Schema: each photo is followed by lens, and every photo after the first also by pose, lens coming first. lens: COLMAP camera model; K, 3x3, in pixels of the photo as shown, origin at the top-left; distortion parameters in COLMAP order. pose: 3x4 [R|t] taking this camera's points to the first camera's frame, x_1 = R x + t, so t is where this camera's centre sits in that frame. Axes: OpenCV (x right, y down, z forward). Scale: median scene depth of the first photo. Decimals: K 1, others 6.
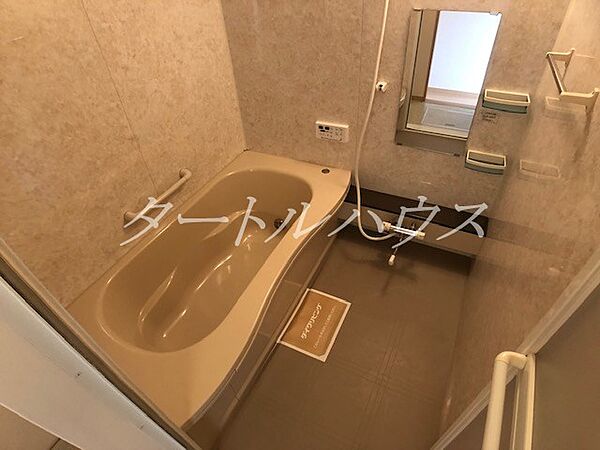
lens RADIAL K [[333.8, 0, 301.6], [0, 333.8, 212.3], [0, 0, 1]] dist [-0.003200, -0.042936]
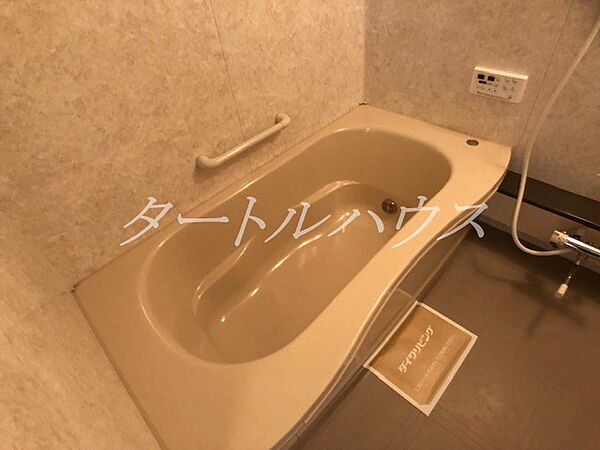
lens RADIAL K [[333.8, 0, 301.6], [0, 333.8, 212.3], [0, 0, 1]] dist [-0.003200, -0.042936]
pose [[0.948427, 0.180962, -0.260268, -0.068959], [-0.162472, 0.982501, 0.091072, 0.016202], [0.272195, -0.044088, 0.961232, 0.262816]]
